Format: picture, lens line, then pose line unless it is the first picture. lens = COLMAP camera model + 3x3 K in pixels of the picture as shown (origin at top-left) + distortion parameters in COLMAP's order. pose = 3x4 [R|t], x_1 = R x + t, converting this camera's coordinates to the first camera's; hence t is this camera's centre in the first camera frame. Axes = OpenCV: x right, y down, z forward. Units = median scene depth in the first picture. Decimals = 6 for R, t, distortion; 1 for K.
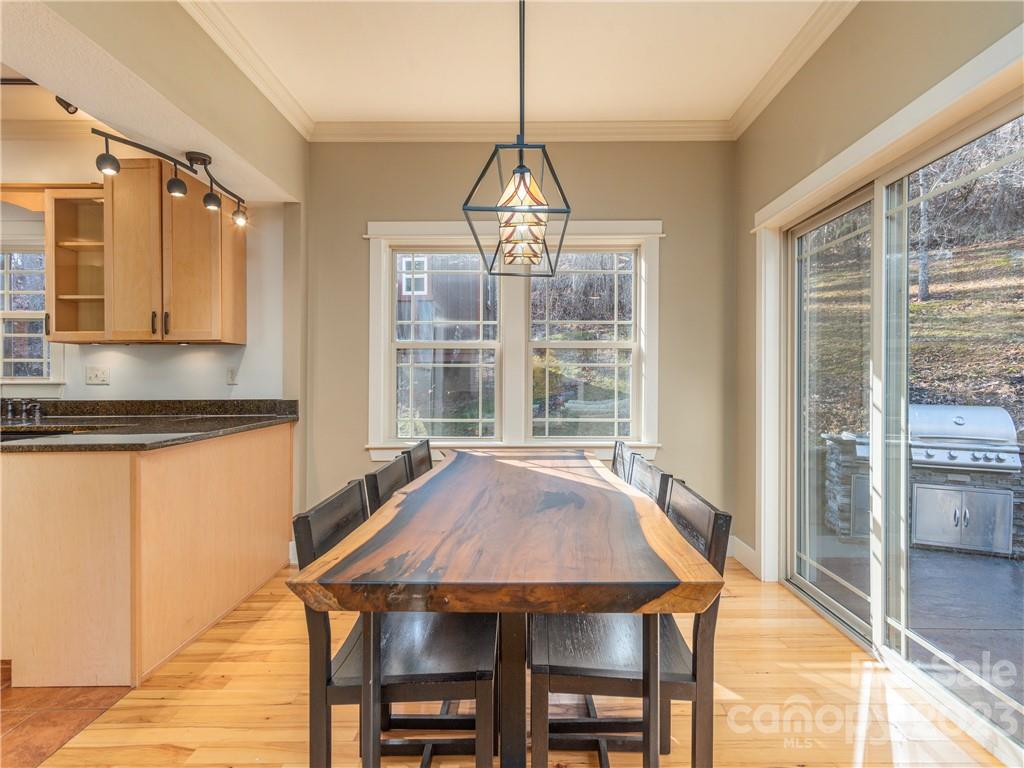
lens RADIAL K [[502.7, 0, 523.8], [0, 502.7, 381.1], [0, 0, 1]] dist [0.001748, 0.000174]
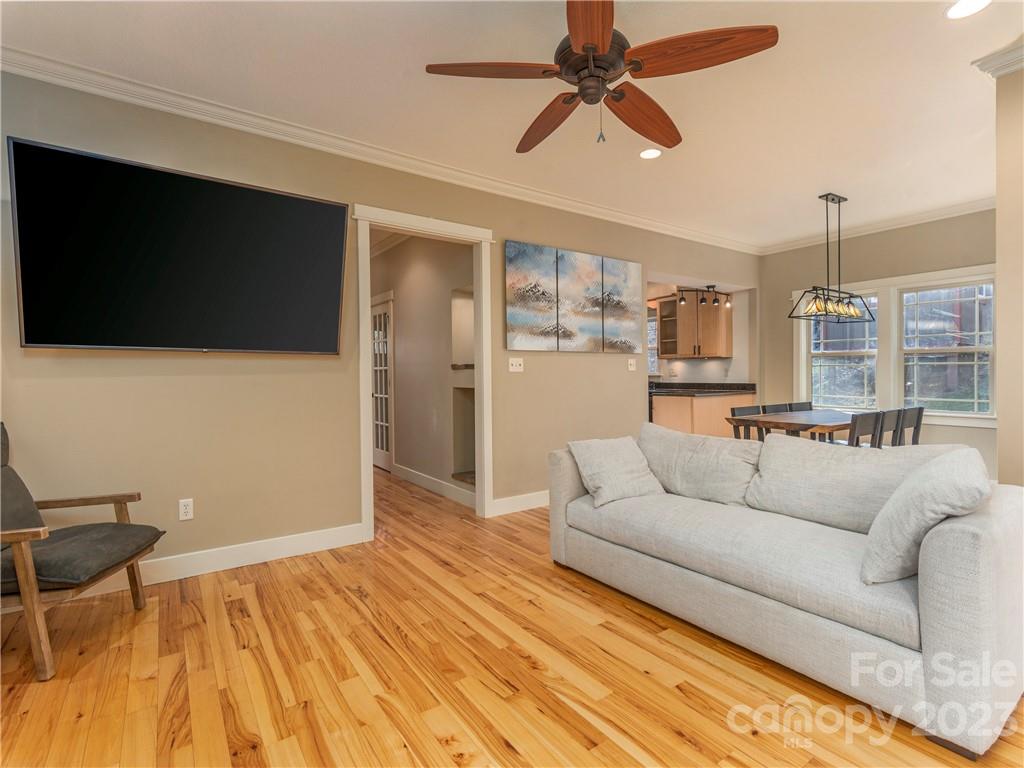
lens RADIAL K [[502.7, 0, 500.9], [0, 502.7, 371.2], [0, 0, 1]] dist [0.001748, 0.000174]
pose [[0.557500, -0.008847, -0.830130, 0.697363], [0.003637, 0.999960, -0.008214, -0.000002], [0.830169, 0.001560, 0.557510, -1.042527]]
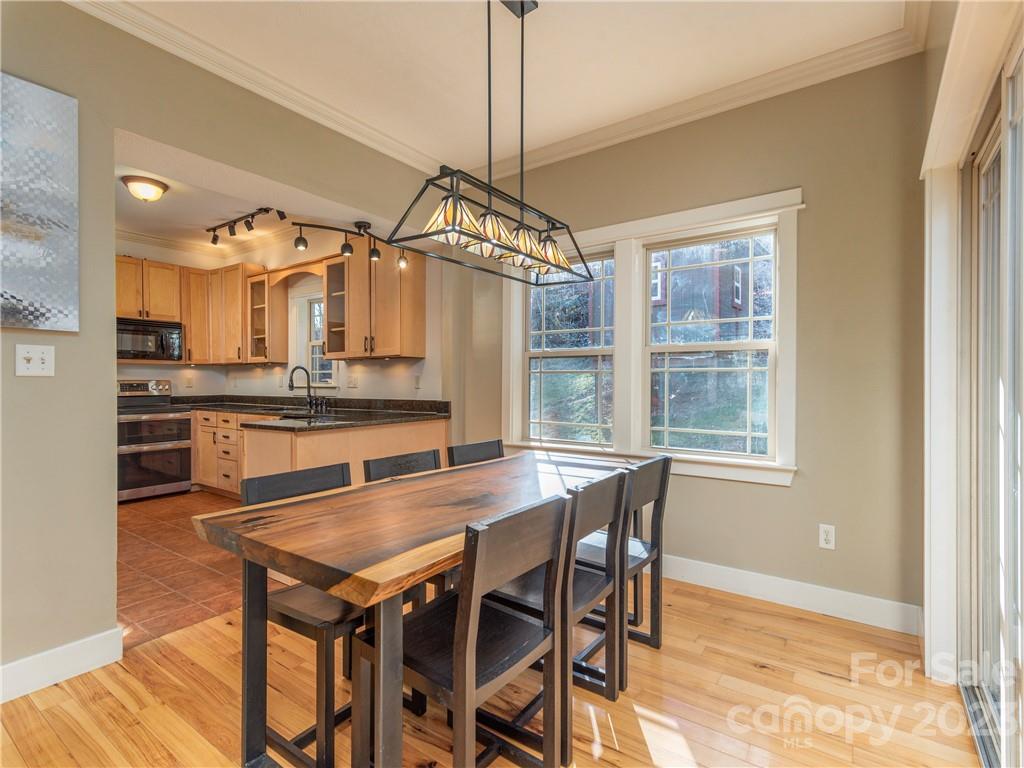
lens RADIAL K [[502.7, 0, 513.7], [0, 502.7, 379.9], [0, 0, 1]] dist [0.001748, 0.000174]
pose [[0.815272, -0.001926, -0.579075, 0.394968], [-0.003679, 0.999957, -0.008506, -0.006288], [0.579067, 0.009065, 0.815230, 0.093123]]
